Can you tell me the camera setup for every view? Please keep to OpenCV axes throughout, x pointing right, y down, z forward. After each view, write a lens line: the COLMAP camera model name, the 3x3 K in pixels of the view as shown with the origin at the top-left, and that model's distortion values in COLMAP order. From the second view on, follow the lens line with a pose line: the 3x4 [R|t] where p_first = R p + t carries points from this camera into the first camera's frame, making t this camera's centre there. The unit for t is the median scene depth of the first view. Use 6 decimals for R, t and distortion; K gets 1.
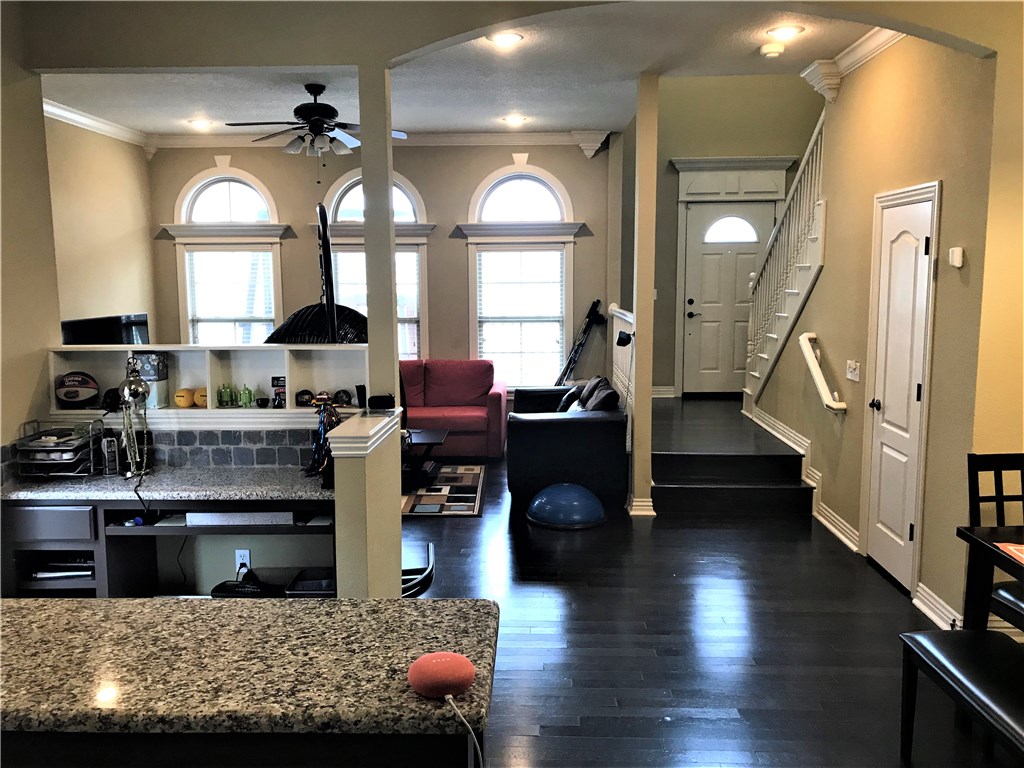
lens RADIAL K [[846.8, 0, 510.6], [0, 846.8, 381.1], [0, 0, 1]] dist [0.062579, -0.073063]
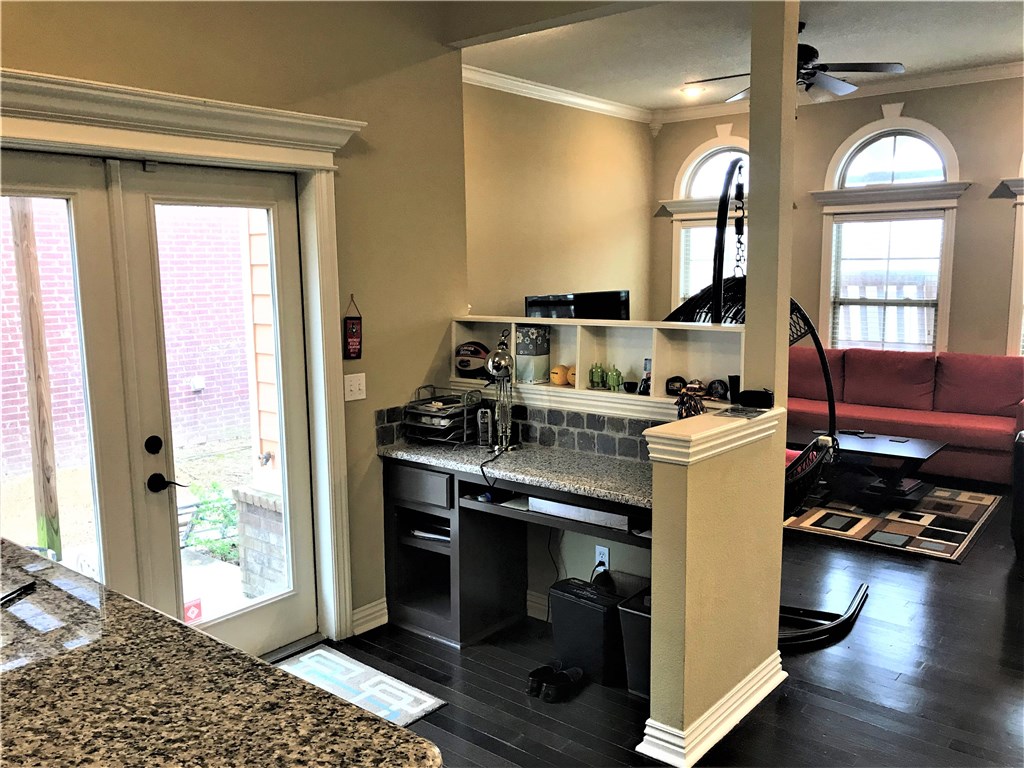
lens RADIAL K [[846.8, 0, 510.6], [0, 846.8, 381.1], [0, 0, 1]] dist [0.062579, -0.073063]
pose [[0.791829, 0.080031, -0.605477, 0.144468], [-0.068526, 0.996759, 0.042134, -0.009406], [0.606886, 0.008128, 0.794747, 0.225965]]
